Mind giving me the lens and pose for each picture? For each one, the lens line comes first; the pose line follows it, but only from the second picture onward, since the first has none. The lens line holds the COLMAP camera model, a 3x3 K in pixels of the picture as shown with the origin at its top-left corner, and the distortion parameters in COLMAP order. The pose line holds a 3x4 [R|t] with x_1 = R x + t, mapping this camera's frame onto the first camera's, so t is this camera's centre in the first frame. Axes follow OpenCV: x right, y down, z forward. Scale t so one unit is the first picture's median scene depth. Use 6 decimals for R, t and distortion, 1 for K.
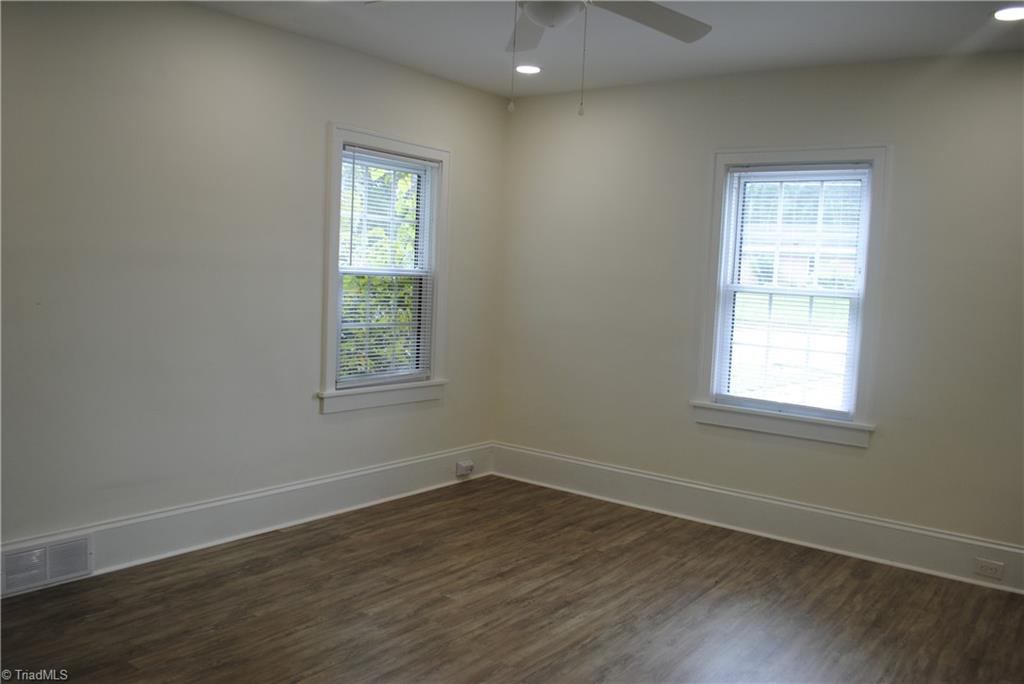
lens RADIAL K [[815.9, 0, 505.2], [0, 815.9, 342.7], [0, 0, 1]] dist [-0.068703, 0.000949]
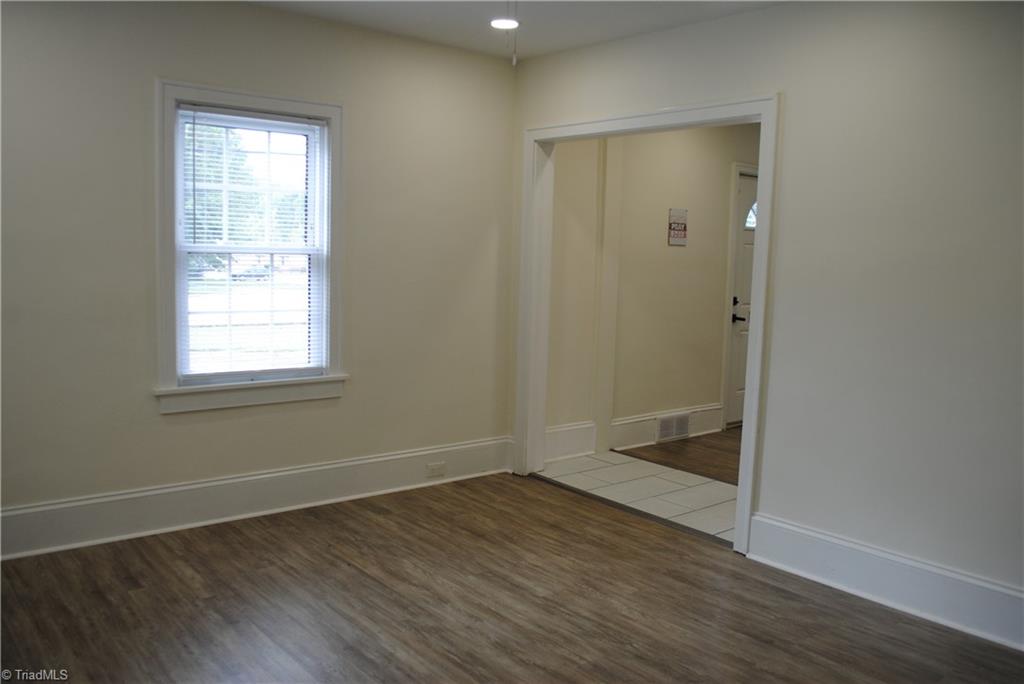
lens RADIAL K [[815.9, 0, 510.7], [0, 815.9, 340.9], [0, 0, 1]] dist [-0.068703, 0.000949]
pose [[0.258180, -0.144903, 0.955168, -0.491810], [0.068052, 0.988960, 0.131635, -0.065221], [-0.963697, 0.031015, 0.265190, 0.497148]]
